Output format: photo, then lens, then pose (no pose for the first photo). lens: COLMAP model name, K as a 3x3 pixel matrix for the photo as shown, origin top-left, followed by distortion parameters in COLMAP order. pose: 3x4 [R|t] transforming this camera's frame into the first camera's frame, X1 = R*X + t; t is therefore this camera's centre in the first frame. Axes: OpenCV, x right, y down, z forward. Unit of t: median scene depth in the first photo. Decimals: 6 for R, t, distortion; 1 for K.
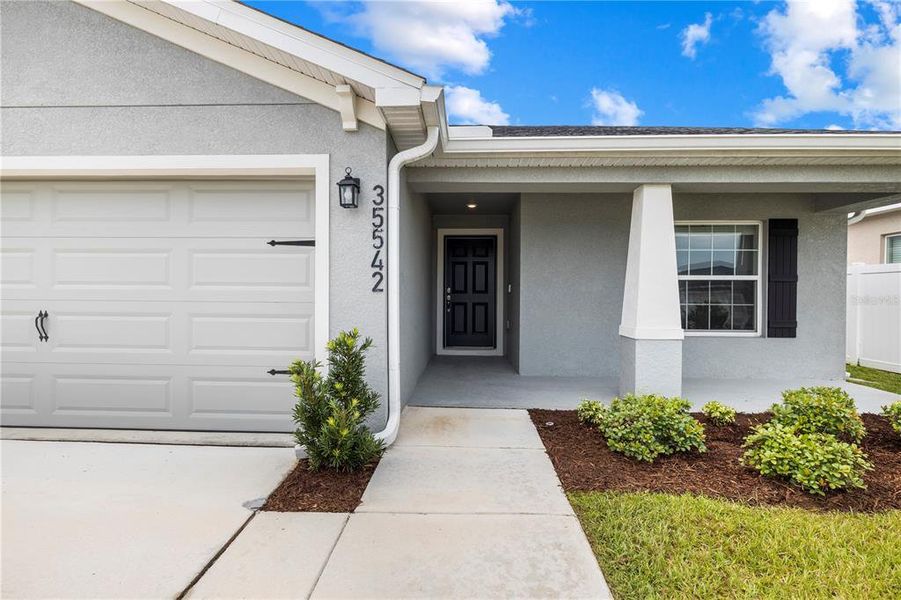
lens RADIAL K [[419.8, 0, 450.5], [0, 419.8, 300.0], [0, 0, 1]] dist [-0.003670, -0.000212]
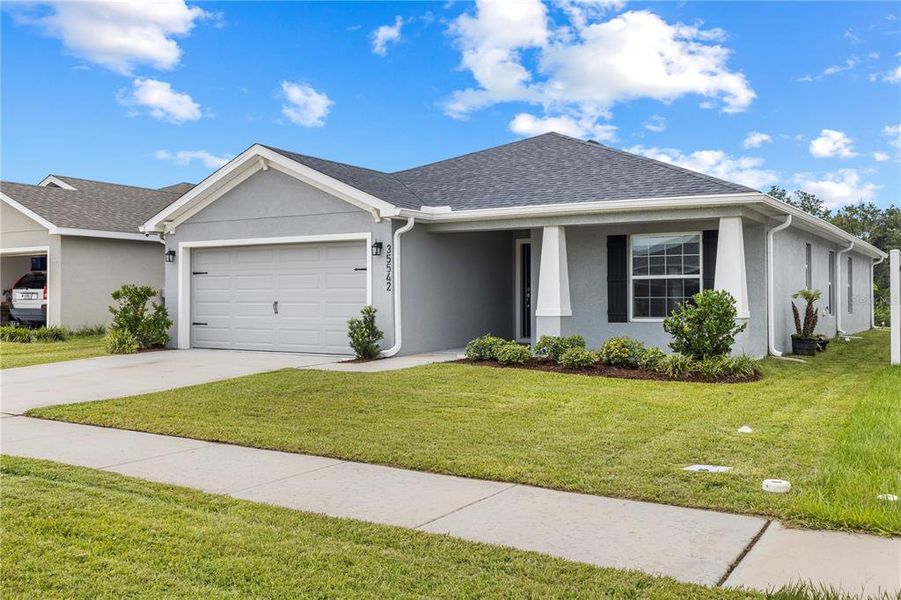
lens RADIAL K [[830.3, 0, 449.8], [0, 830.3, 292.4], [0, 0, 1]] dist [0.012201, 0.022993]
pose [[0.868937, -0.012130, -0.494773, 1.924010], [0.000394, 0.999716, -0.023816, 0.080208], [0.494922, 0.020499, 0.868696, -2.267496]]
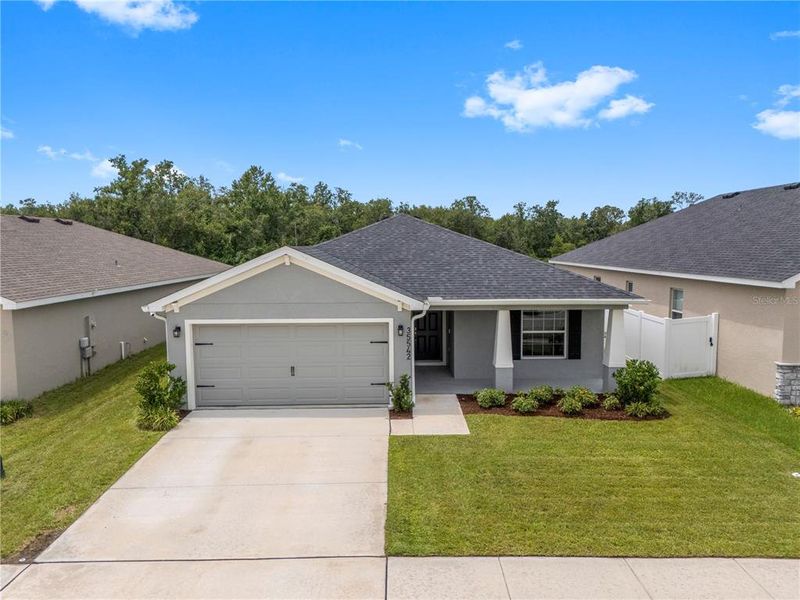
lens RADIAL K [[559.7, 0, 400.0], [0, 559.7, 300.0], [0, 0, 1]] dist [0.081033, -0.002064]
pose [[0.998742, -0.017525, 0.046974, -0.352616], [0.013474, 0.996273, 0.085203, -0.688191], [-0.048292, -0.084463, 0.995256, -2.649384]]
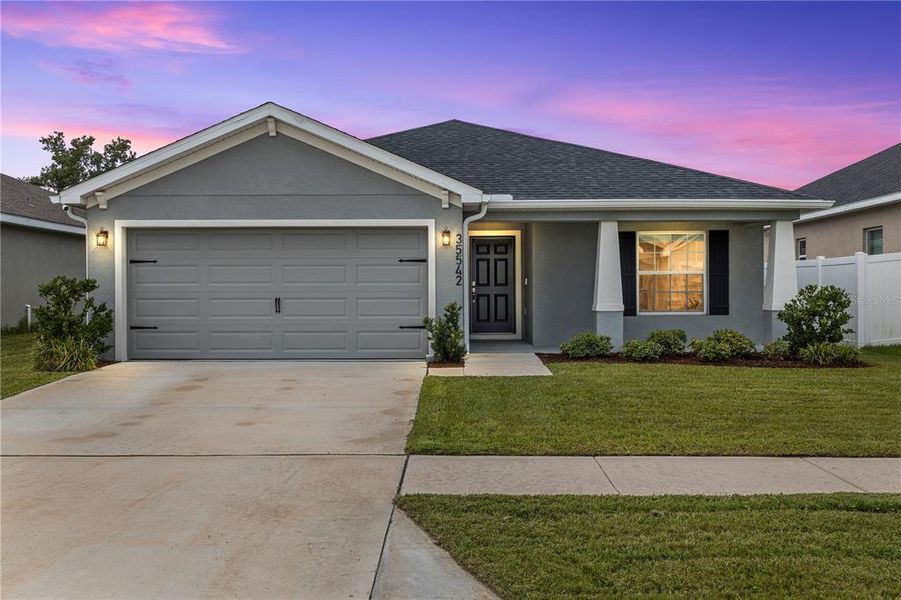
lens RADIAL K [[830.3, 0, 449.8], [0, 830.3, 292.4], [0, 0, 1]] dist [0.012201, 0.022993]
pose [[0.999390, -0.010525, 0.033305, -0.287849], [0.010854, 0.999894, -0.009735, 0.044615], [-0.033199, 0.010091, 0.999398, -2.500079]]
